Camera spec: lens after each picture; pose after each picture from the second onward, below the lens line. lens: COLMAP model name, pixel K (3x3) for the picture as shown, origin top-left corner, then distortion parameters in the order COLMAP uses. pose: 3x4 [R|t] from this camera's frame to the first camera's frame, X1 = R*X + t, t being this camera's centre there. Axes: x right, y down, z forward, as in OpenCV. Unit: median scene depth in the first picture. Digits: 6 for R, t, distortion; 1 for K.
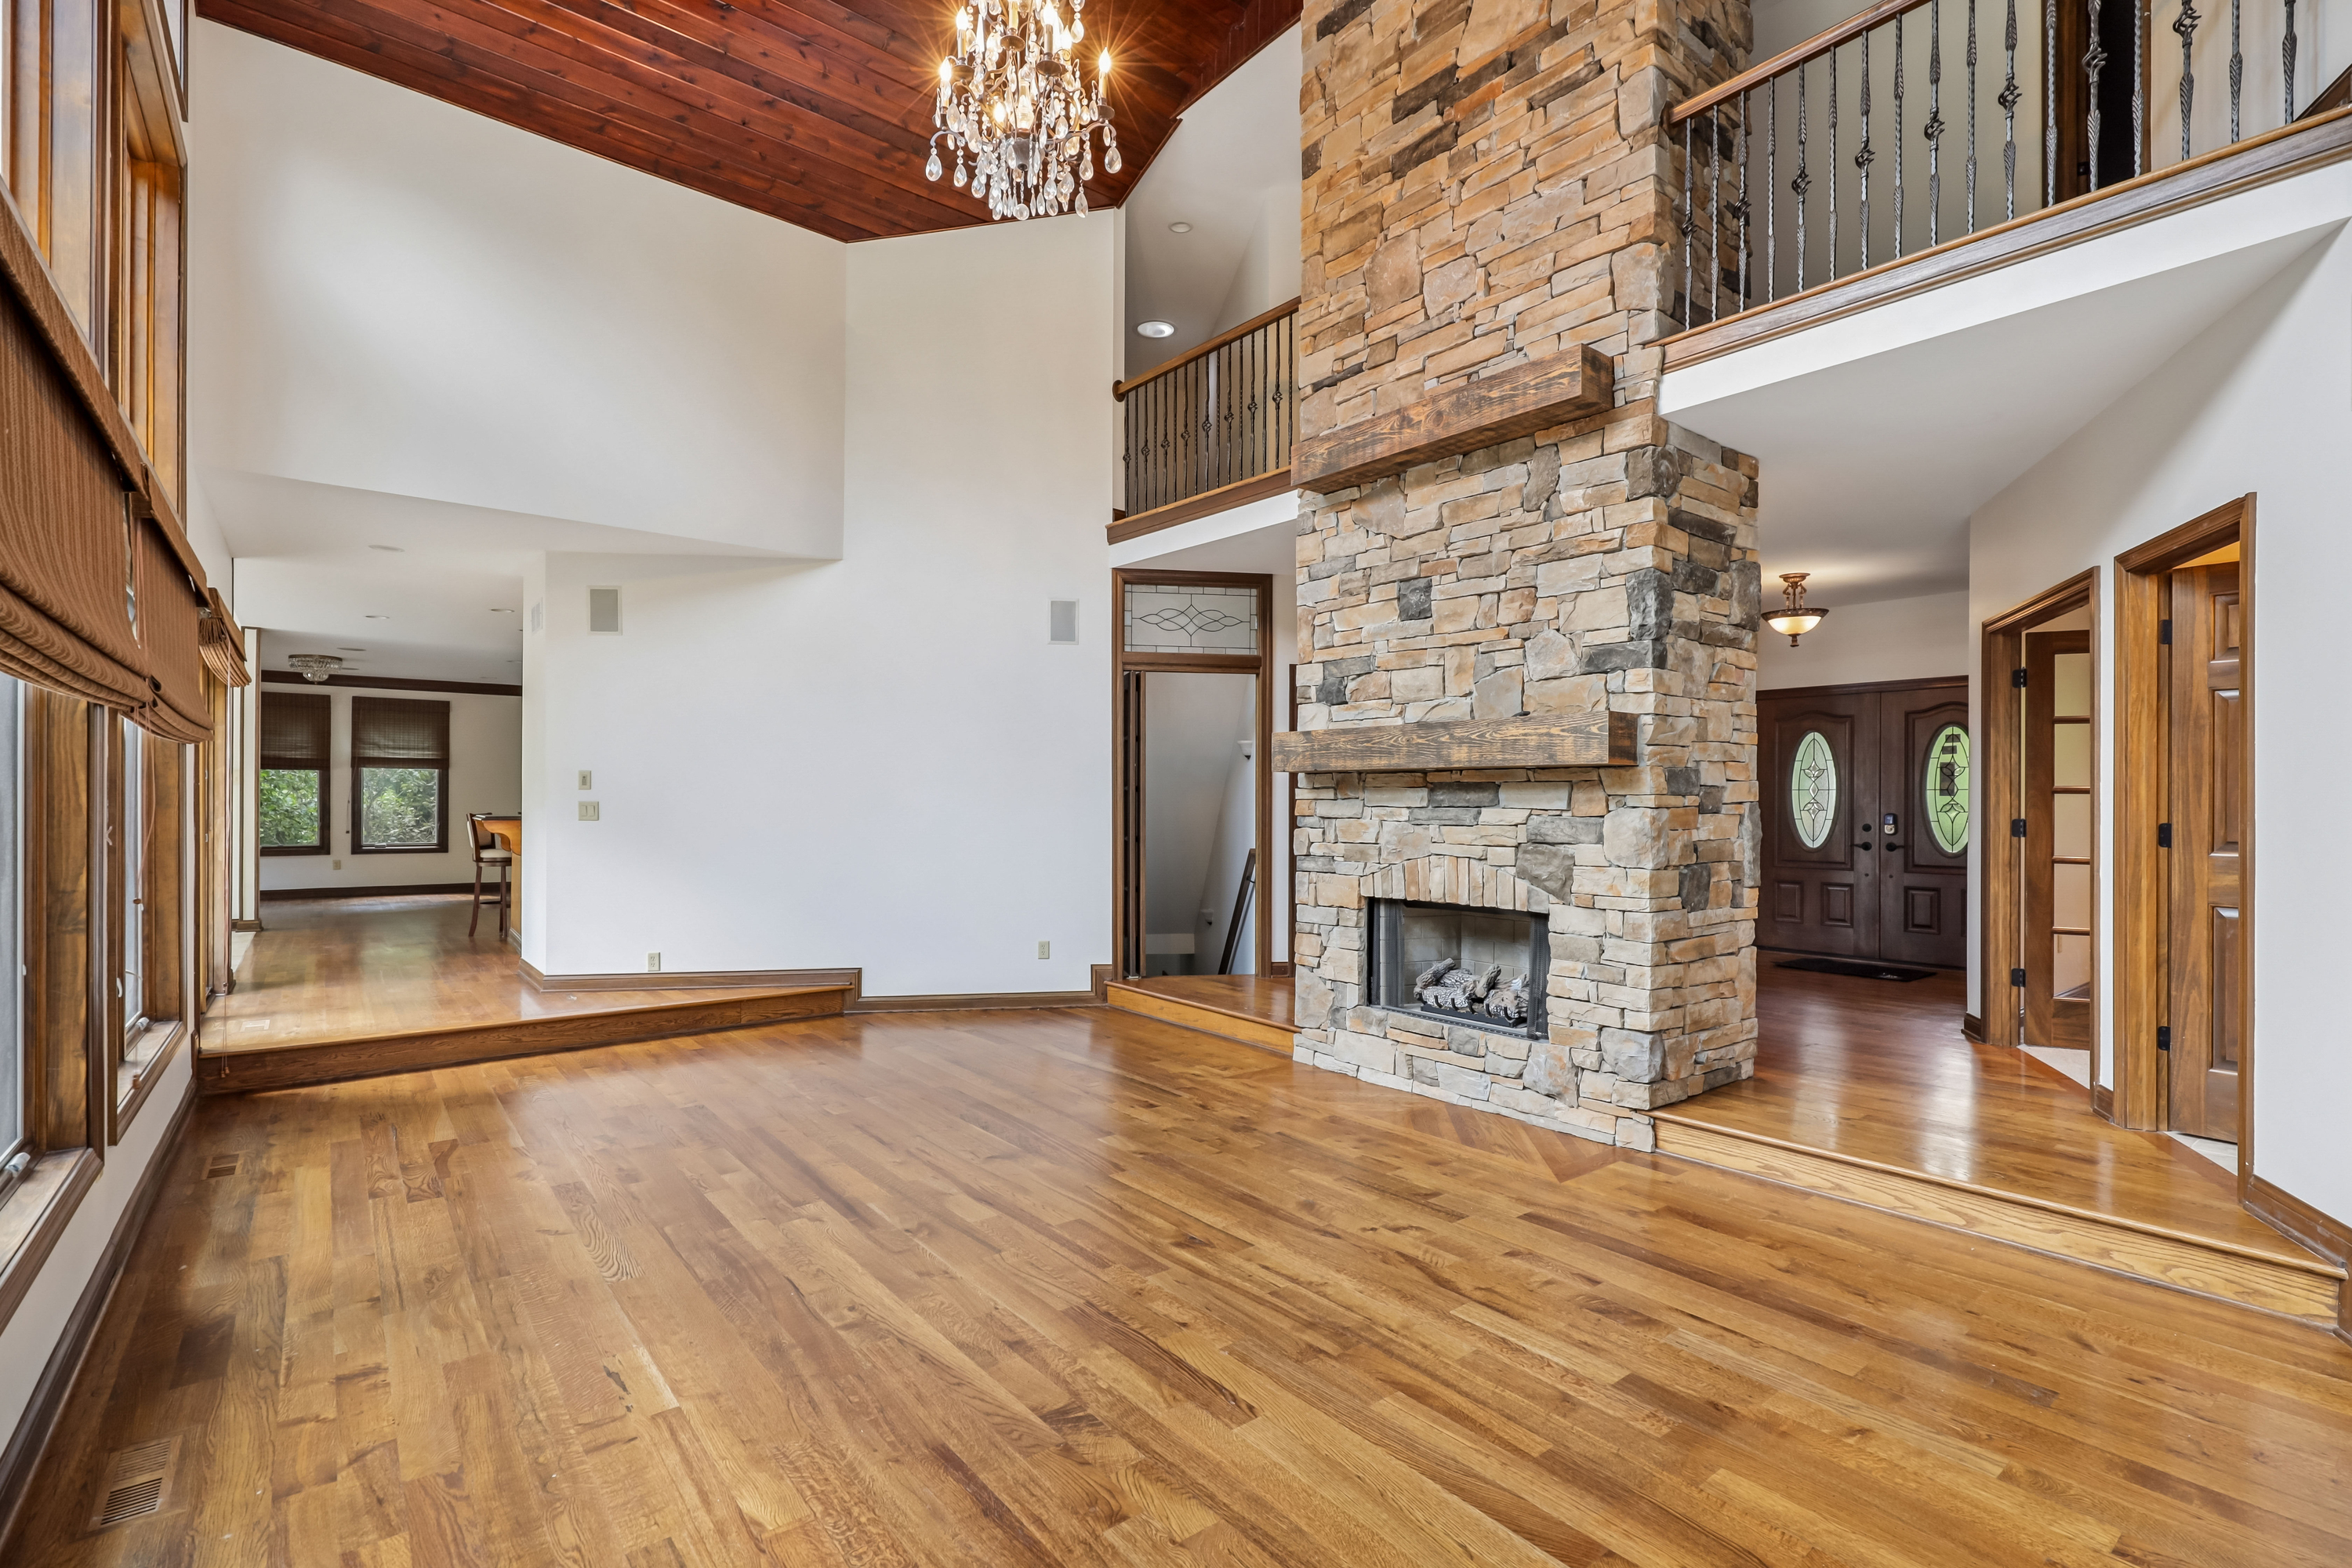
lens RADIAL K [[1090.8, 0, 1187.6], [0, 1090.8, 801.5], [0, 0, 1]] dist [-0.001414, 0.000257]
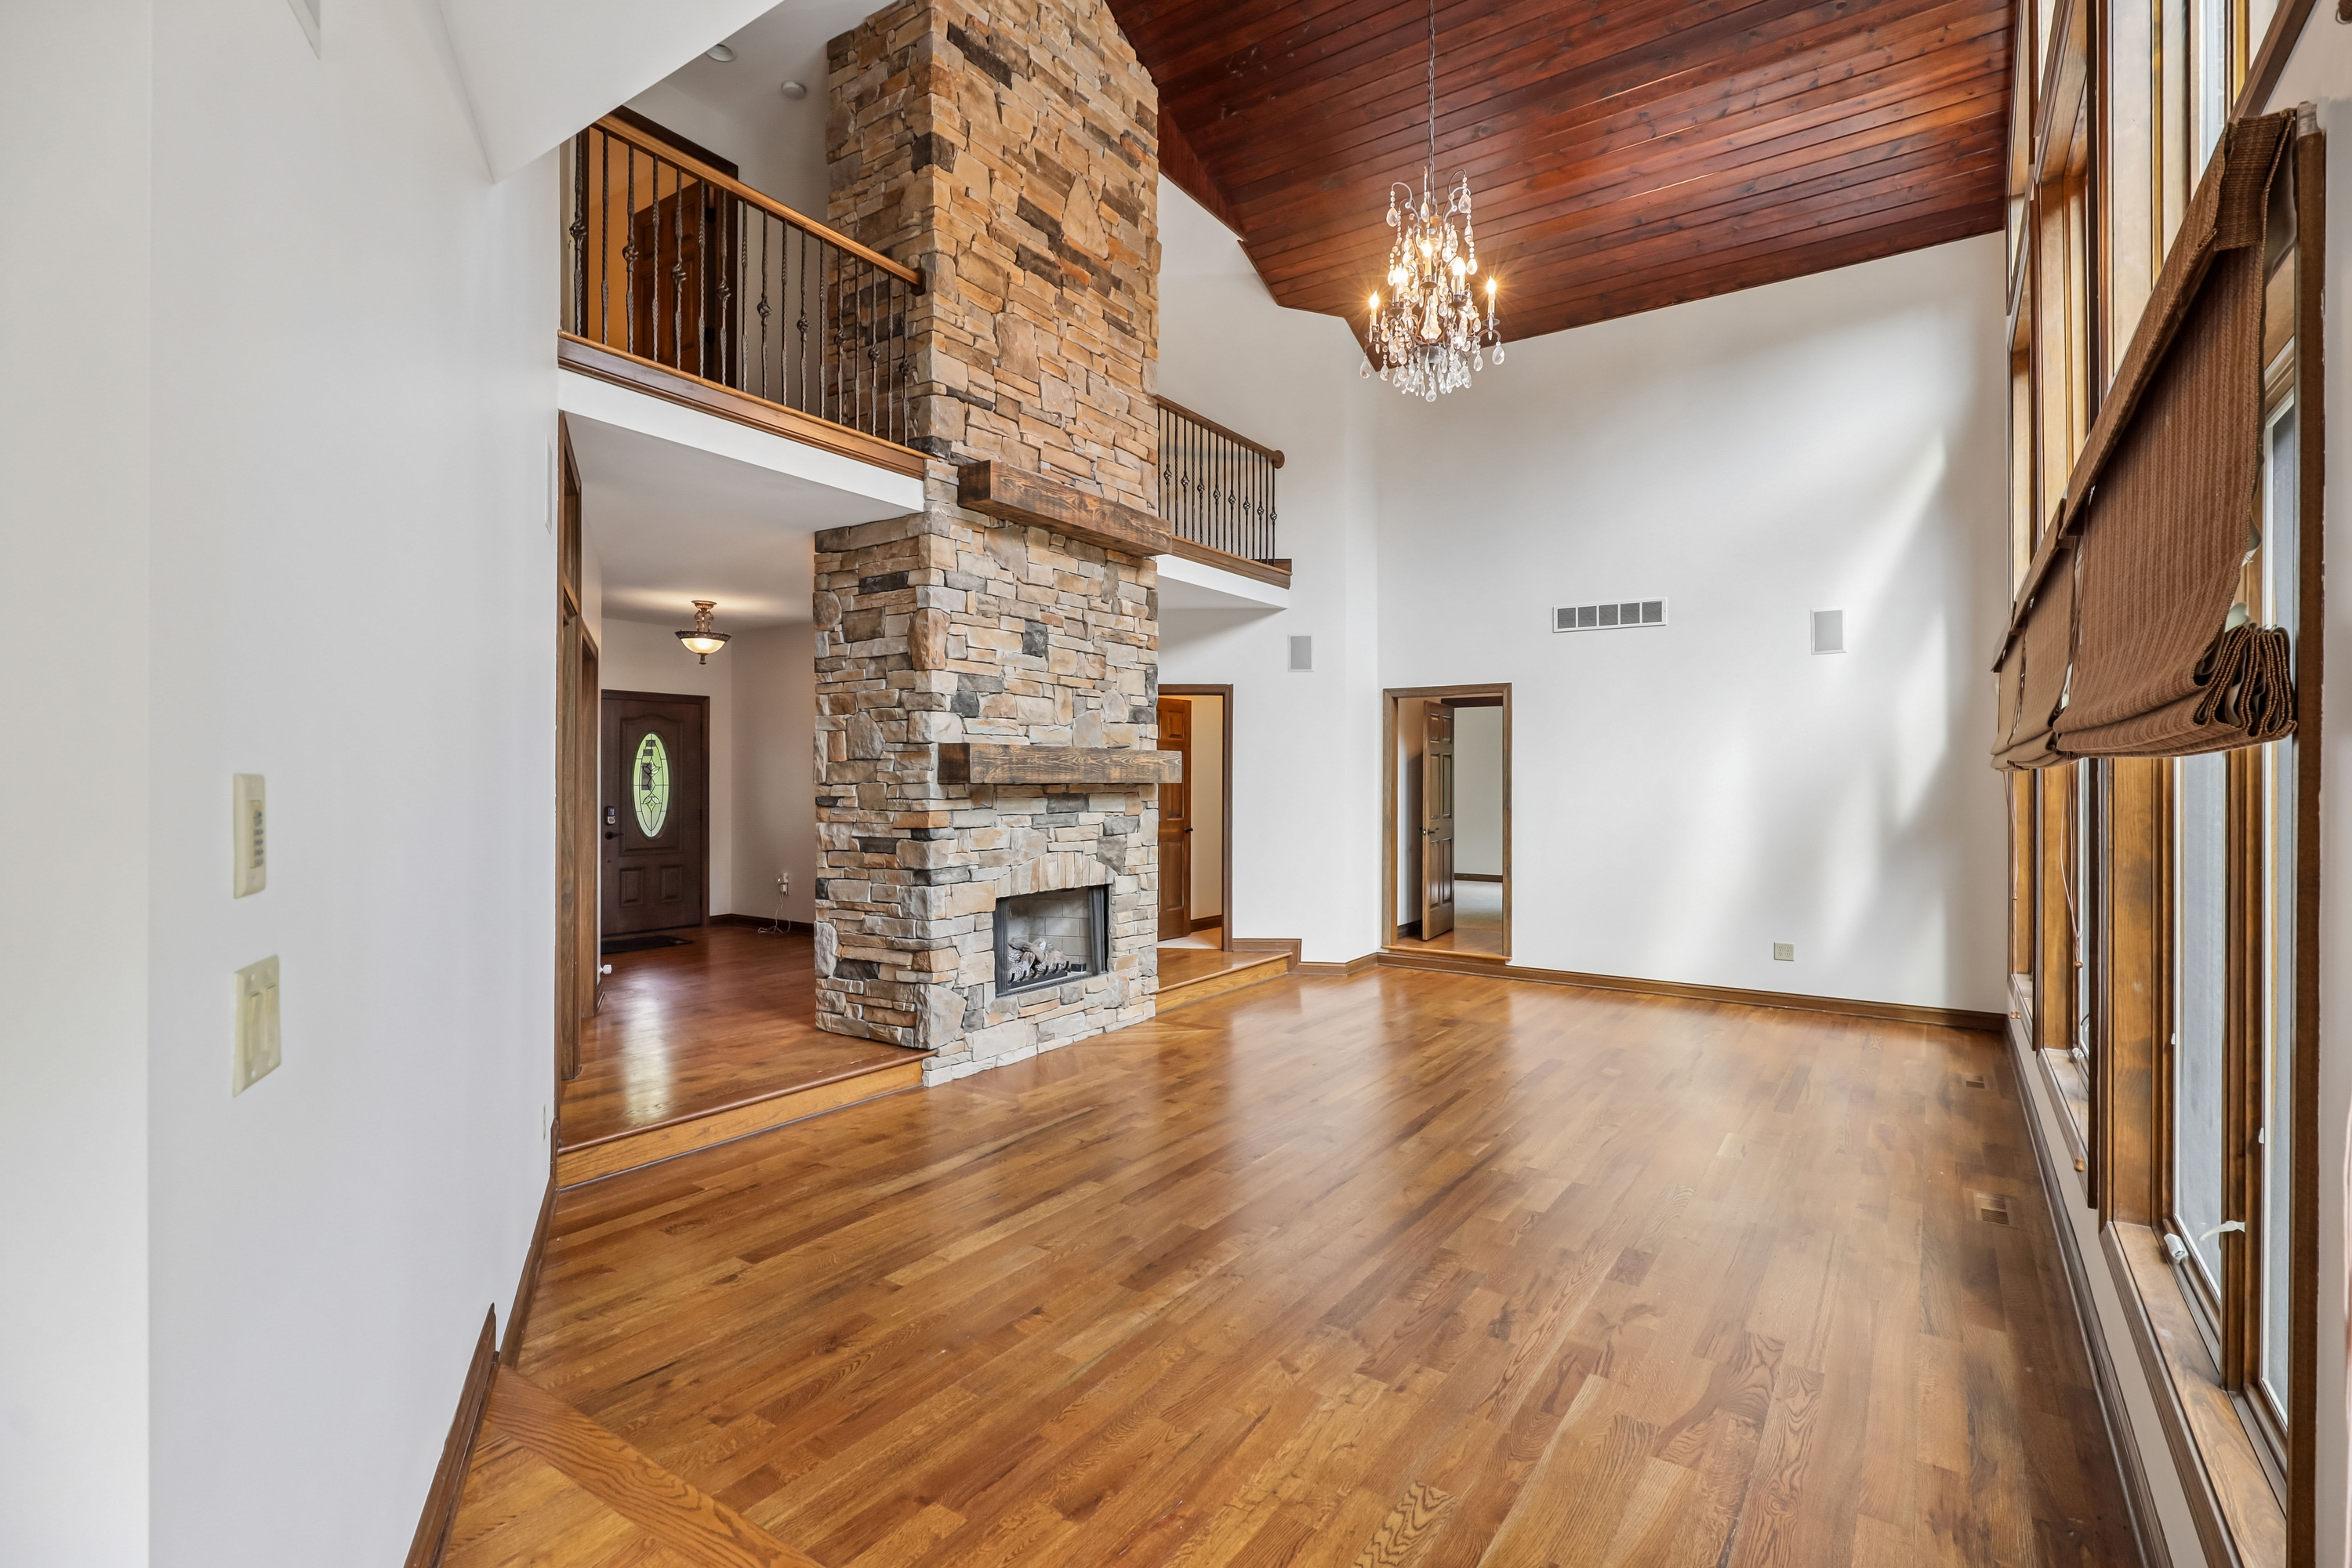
lens RADIAL K [[1090.8, 0, 1183.9], [0, 1090.8, 775.4], [0, 0, 1]] dist [-0.001414, 0.000257]
pose [[-0.294806, -0.002614, 0.955553, -0.963543], [-0.003559, 0.999992, 0.001638, -0.039096], [-0.955550, -0.002918, -0.294813, 1.182499]]
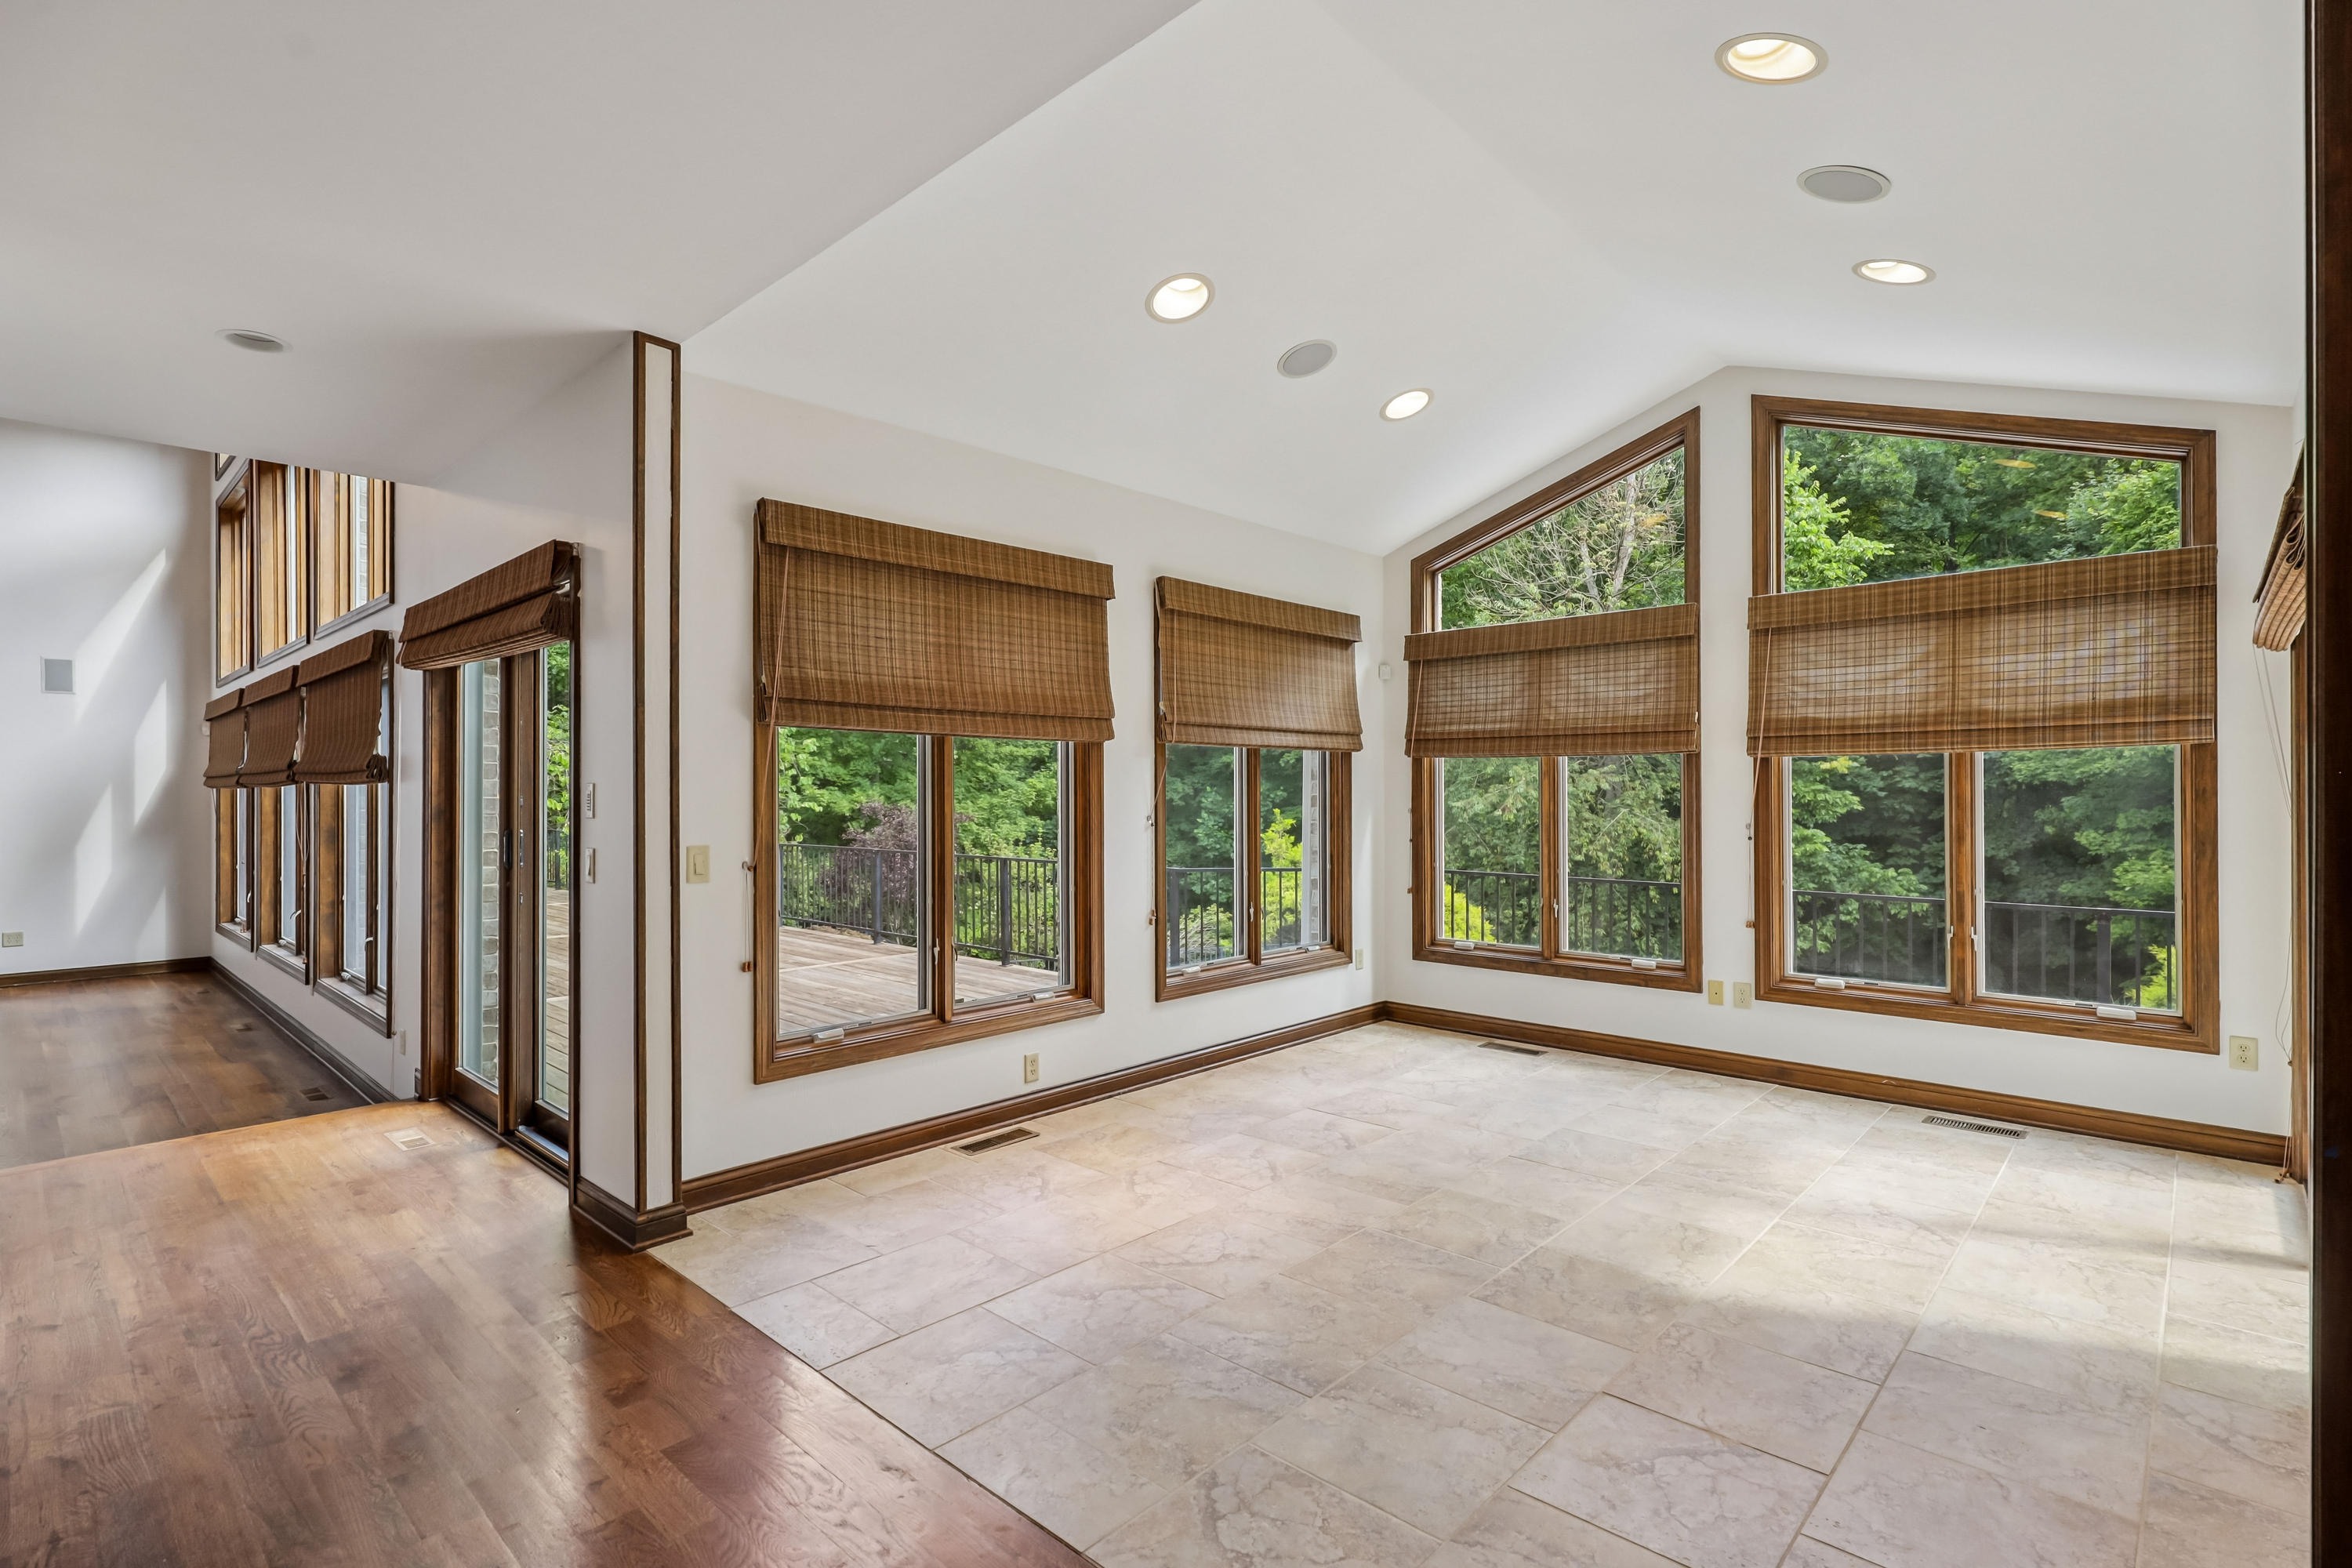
lens RADIAL K [[1090.8, 0, 1169.6], [0, 1090.8, 791.2], [0, 0, 1]] dist [-0.001414, 0.000257]
pose [[-0.988808, -0.001687, -0.149186, -1.434037], [-0.001476, 0.999998, -0.001526, -0.042604], [0.149188, -0.001289, -0.988808, 2.106641]]
